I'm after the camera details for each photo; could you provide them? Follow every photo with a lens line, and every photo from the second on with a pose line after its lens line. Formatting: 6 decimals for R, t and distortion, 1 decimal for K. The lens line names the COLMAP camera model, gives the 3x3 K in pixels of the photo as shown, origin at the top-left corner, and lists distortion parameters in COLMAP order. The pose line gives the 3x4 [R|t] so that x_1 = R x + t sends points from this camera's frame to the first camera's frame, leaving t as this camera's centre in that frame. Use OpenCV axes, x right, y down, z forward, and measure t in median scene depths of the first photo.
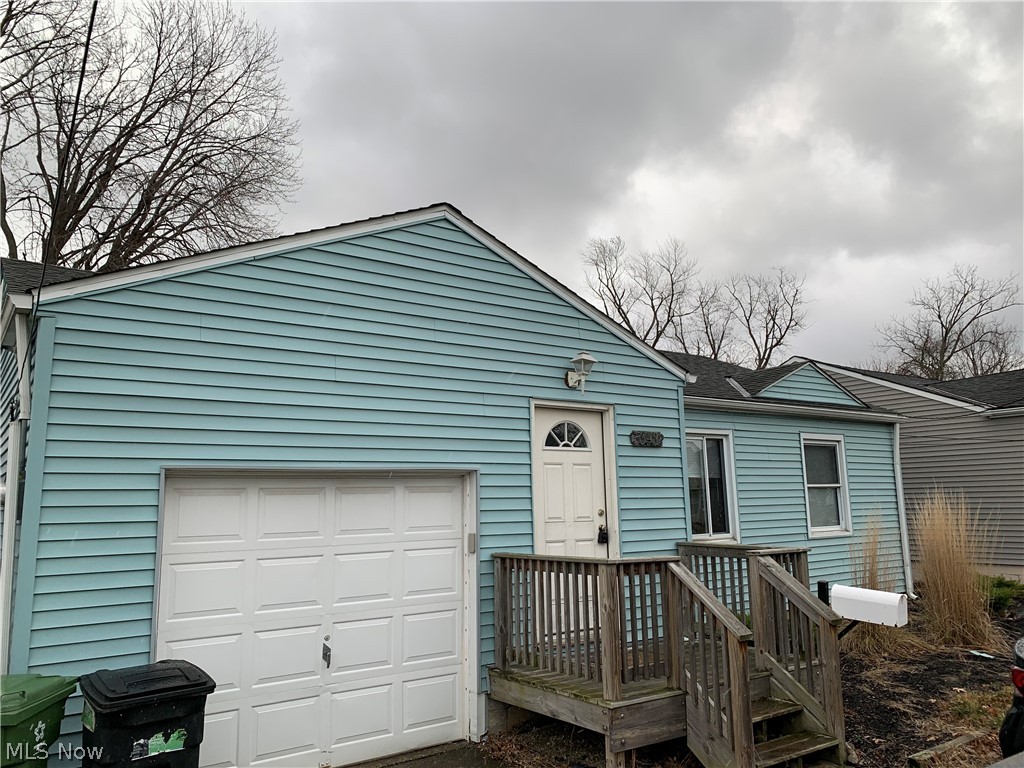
lens RADIAL K [[776.7, 0, 514.7], [0, 776.7, 384.1], [0, 0, 1]] dist [0.044248, -0.055300]
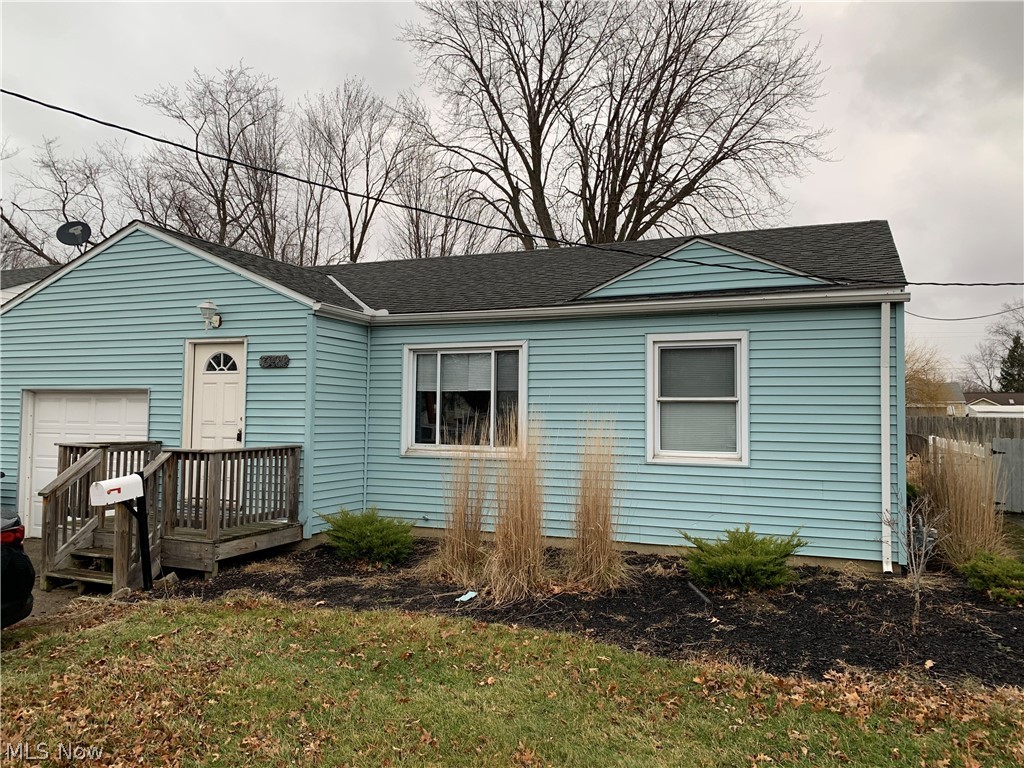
lens RADIAL K [[776.7, 0, 513.4], [0, 776.7, 382.3], [0, 0, 1]] dist [0.044248, -0.055300]
pose [[0.529518, -0.006107, -0.848277, 1.478651], [0.109408, 0.992114, 0.061153, 0.071478], [0.841214, -0.125190, 0.526010, 0.689073]]
